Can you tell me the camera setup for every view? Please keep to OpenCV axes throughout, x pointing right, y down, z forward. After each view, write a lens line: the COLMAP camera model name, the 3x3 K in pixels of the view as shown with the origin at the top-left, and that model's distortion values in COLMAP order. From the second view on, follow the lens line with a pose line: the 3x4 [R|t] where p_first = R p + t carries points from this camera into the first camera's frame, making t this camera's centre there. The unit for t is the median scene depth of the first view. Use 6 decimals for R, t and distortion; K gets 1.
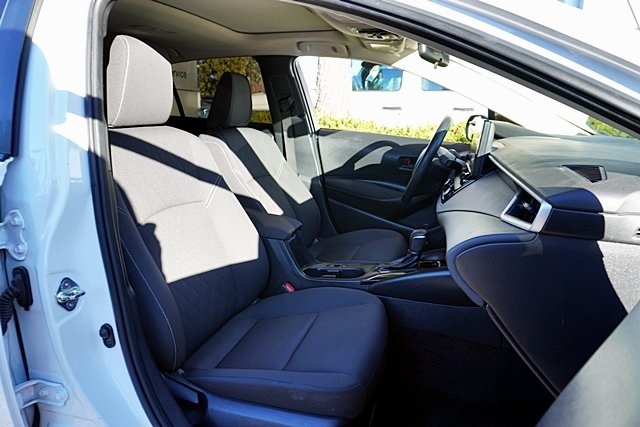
lens RADIAL K [[430.4, 0, 319.1], [0, 430.4, 214.0], [0, 0, 1]] dist [-0.048729, 0.036097]
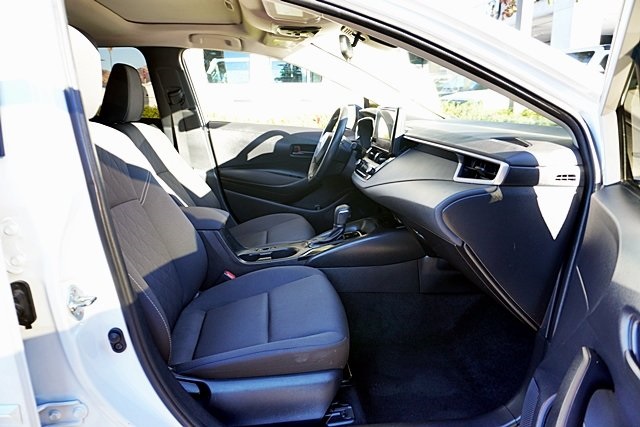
lens RADIAL K [[430.4, 0, 316.8], [0, 430.4, 213.8], [0, 0, 1]] dist [-0.048729, 0.036097]
pose [[0.921815, -0.110958, 0.371411, -0.239648], [0.105231, 0.993806, 0.035723, 0.010071], [-0.373074, 0.006154, 0.927781, -0.032503]]
